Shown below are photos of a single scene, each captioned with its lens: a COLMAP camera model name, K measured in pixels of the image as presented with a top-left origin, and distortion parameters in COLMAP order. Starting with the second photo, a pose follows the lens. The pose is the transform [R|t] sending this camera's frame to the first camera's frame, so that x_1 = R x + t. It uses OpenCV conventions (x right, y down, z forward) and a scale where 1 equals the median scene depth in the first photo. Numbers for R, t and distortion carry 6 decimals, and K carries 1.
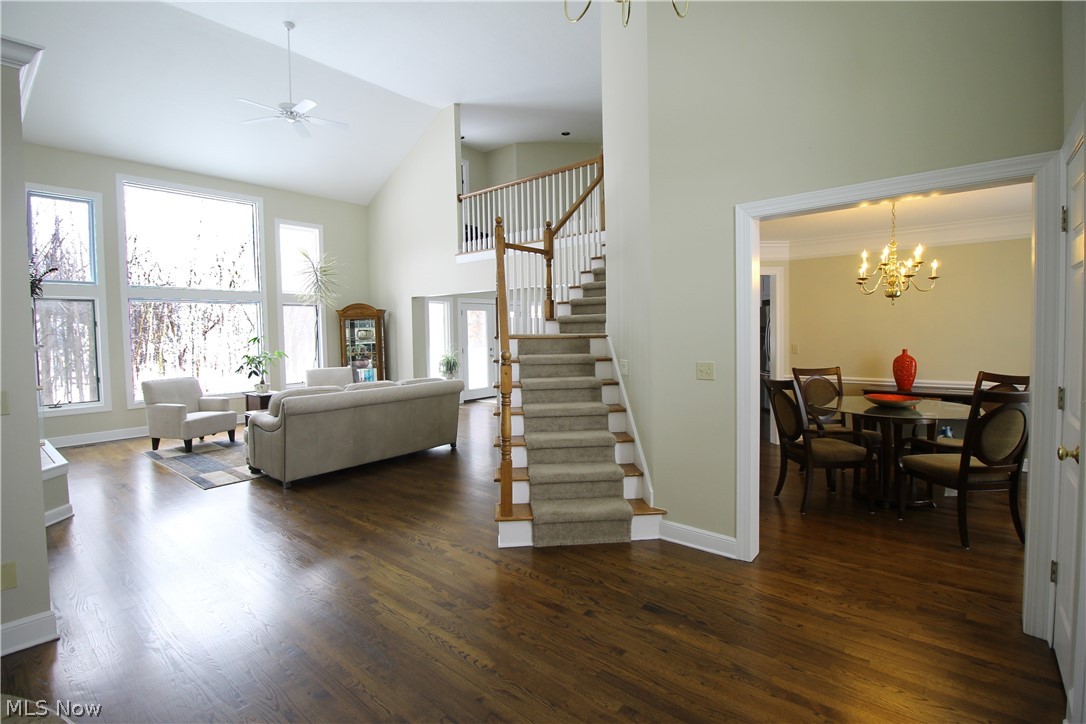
lens RADIAL K [[505.4, 0, 542.4], [0, 505.4, 351.8], [0, 0, 1]] dist [-0.000001, -0.013142]
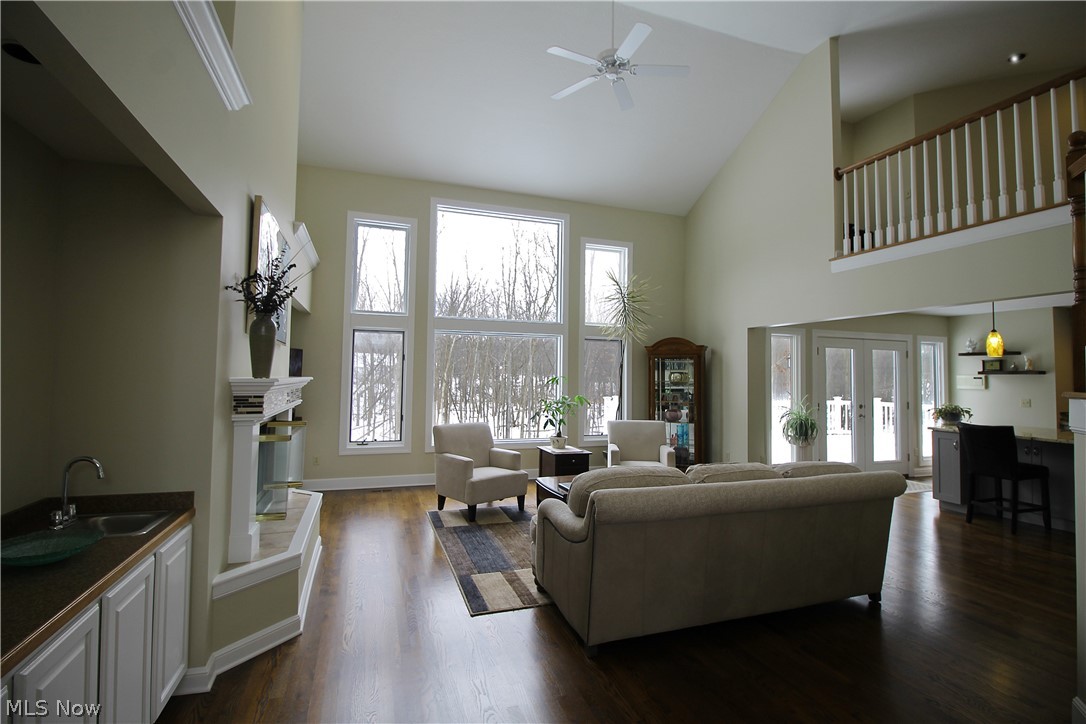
lens RADIAL K [[505.4, 0, 542.4], [0, 505.4, 351.8], [0, 0, 1]] dist [-0.000001, -0.013142]
pose [[0.857377, 0.007180, -0.514640, -0.183421], [-0.051884, 0.996015, -0.072542, -0.010096], [0.512068, 0.088897, 0.854332, 0.321470]]
